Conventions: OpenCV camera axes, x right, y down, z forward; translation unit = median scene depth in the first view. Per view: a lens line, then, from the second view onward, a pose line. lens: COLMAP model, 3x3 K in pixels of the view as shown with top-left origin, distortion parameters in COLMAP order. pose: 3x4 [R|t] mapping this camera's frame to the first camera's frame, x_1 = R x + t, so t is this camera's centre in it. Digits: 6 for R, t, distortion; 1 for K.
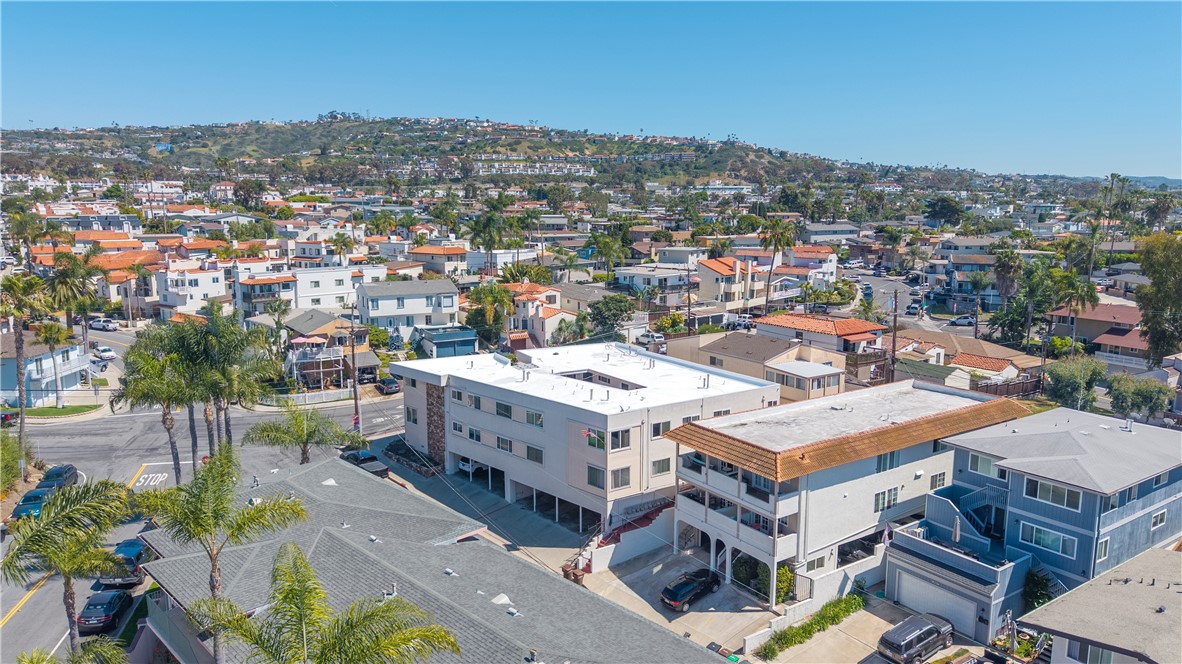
lens RADIAL K [[796.6, 0, 588.5], [0, 796.6, 326.8], [0, 0, 1]] dist [0.026726, -0.036694]
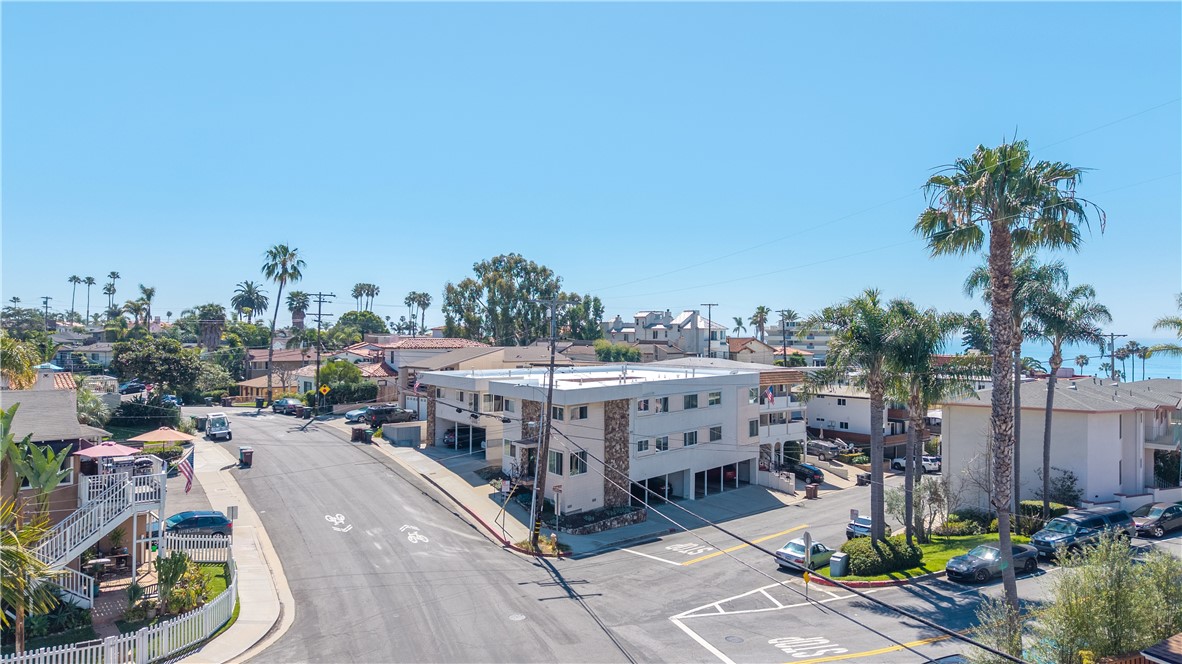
lens RADIAL K [[796.6, 0, 589.7], [0, 796.6, 331.7], [0, 0, 1]] dist [0.026726, -0.036694]
pose [[-0.120302, -0.000767, 0.992737, -0.580606], [0.142224, 0.989671, 0.018000, -0.006943], [-0.982497, 0.143357, -0.118950, 0.680867]]
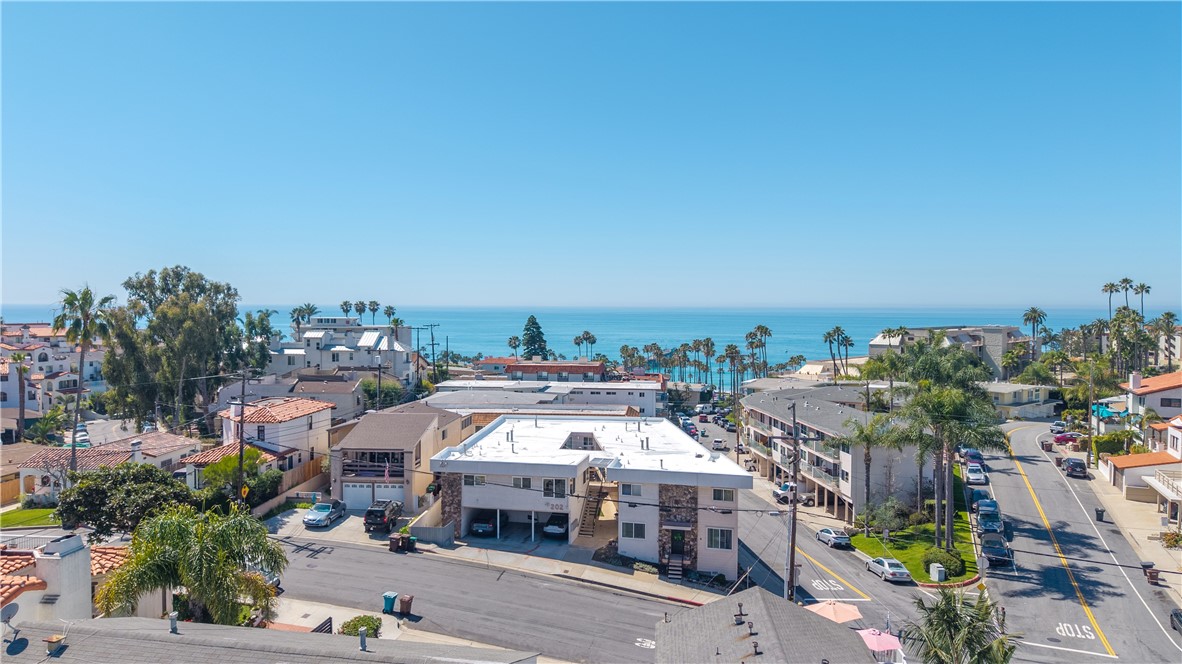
lens RADIAL K [[796.6, 0, 593.8], [0, 796.6, 342.2], [0, 0, 1]] dist [0.026726, -0.036694]
pose [[-0.779911, -0.034286, 0.624950, -0.386006], [0.088870, 0.982316, 0.164798, -0.138254], [-0.619548, 0.184067, -0.763072, 1.062584]]
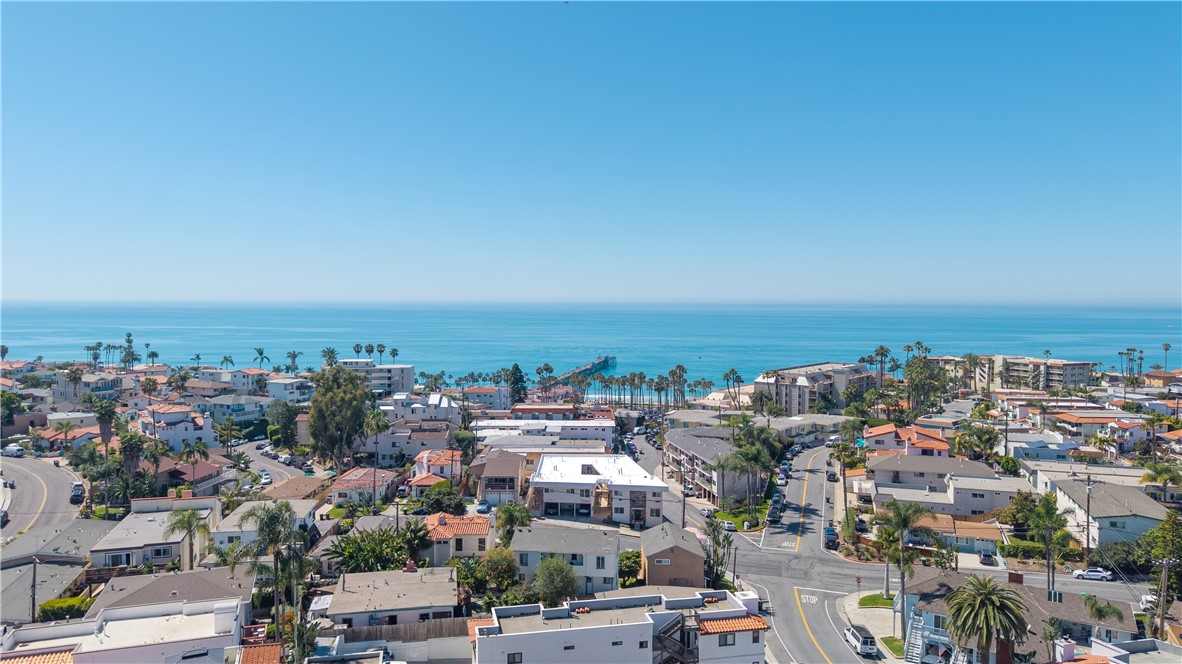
lens RADIAL K [[796.6, 0, 594.1], [0, 796.6, 326.5], [0, 0, 1]] dist [0.026726, -0.036694]
pose [[-0.834193, -0.024713, 0.550919, -0.716839], [0.076331, 0.984206, 0.159728, -0.402663], [-0.546165, 0.175296, -0.819131, 1.638633]]
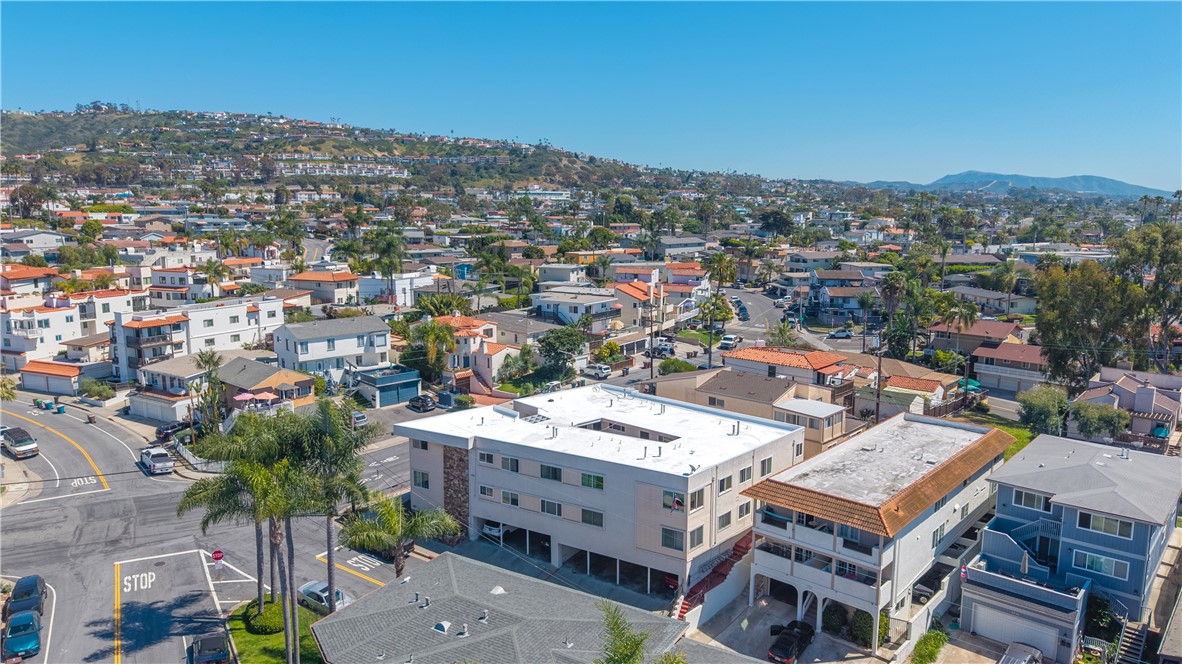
lens RADIAL K [[796.6, 0, 589.9], [0, 796.6, 331.5], [0, 0, 1]] dist [0.026726, -0.036694]
pose [[0.969883, -0.036331, 0.240847, -0.160581], [0.034989, 0.999339, 0.009850, -0.042102], [-0.241046, -0.001126, 0.970513, 0.025952]]
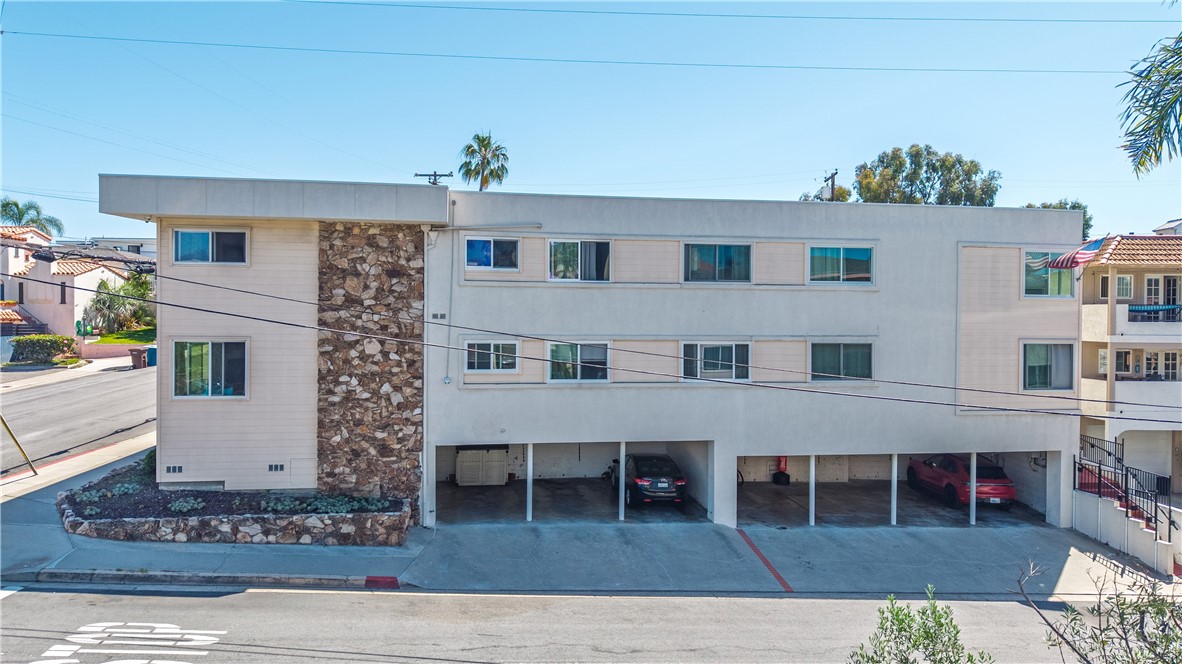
lens RADIAL K [[796.6, 0, 590.8], [0, 796.6, 339.6], [0, 0, 1]] dist [0.026726, -0.036694]
pose [[0.583727, -0.011017, 0.811875, -0.239398], [0.116641, 0.990675, -0.070419, 0.087984], [-0.803528, 0.135803, 0.579569, 0.470482]]
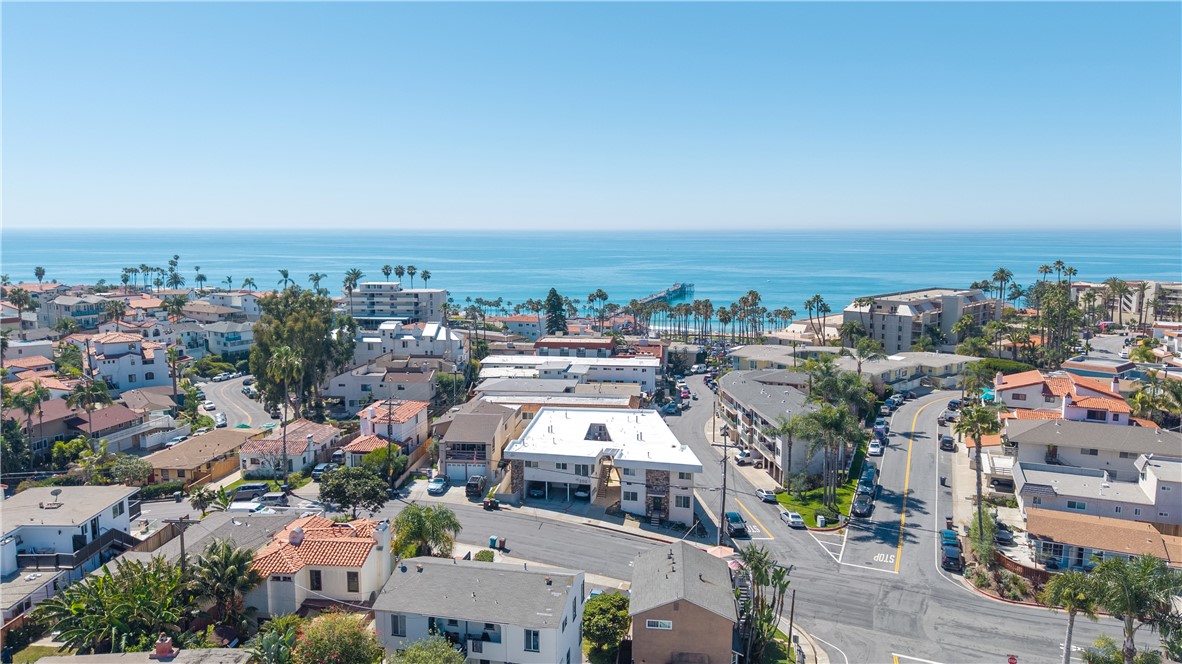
lens RADIAL K [[796.6, 0, 593.6], [0, 796.6, 342.2], [0, 0, 1]] dist [0.026726, -0.036694]
pose [[-0.770166, -0.094333, 0.630830, -0.569482], [0.093365, 0.961678, 0.257795, -0.305193], [-0.630974, 0.257442, -0.731844, 1.269498]]
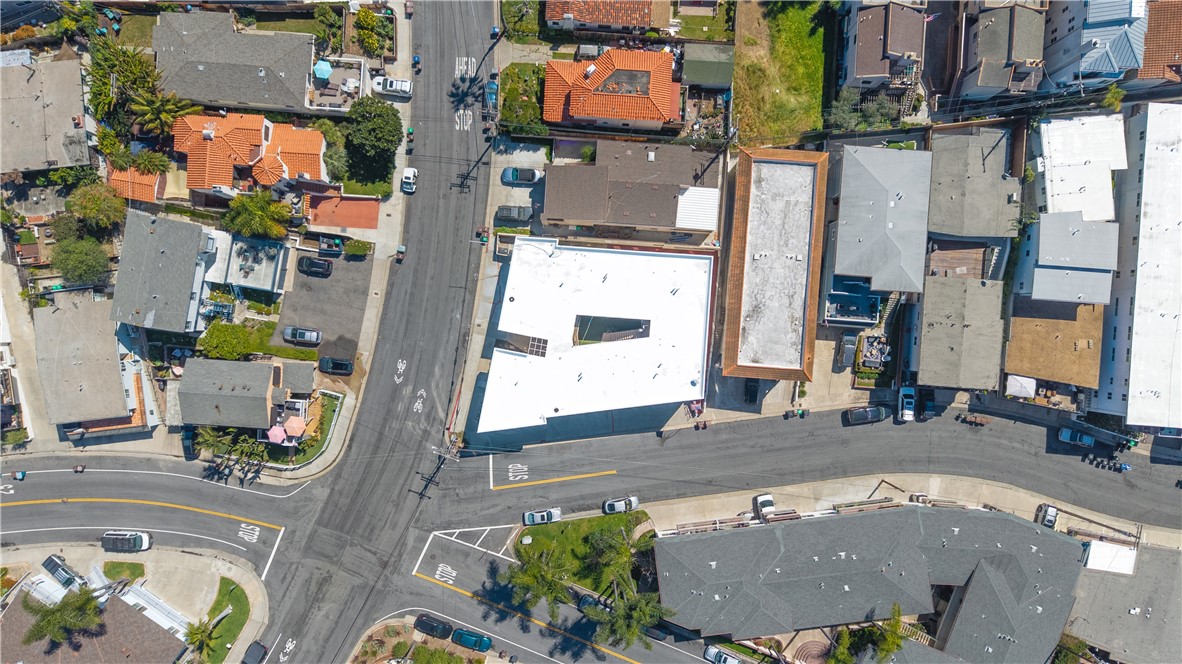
lens RADIAL K [[796.6, 0, 594.6], [0, 796.6, 335.2], [0, 0, 1]] dist [0.026726, -0.036694]
pose [[0.608326, -0.793680, 0.003395, -0.009368], [0.125588, 0.100480, 0.986981, -0.785615], [-0.783688, -0.599980, 0.160801, 0.477268]]
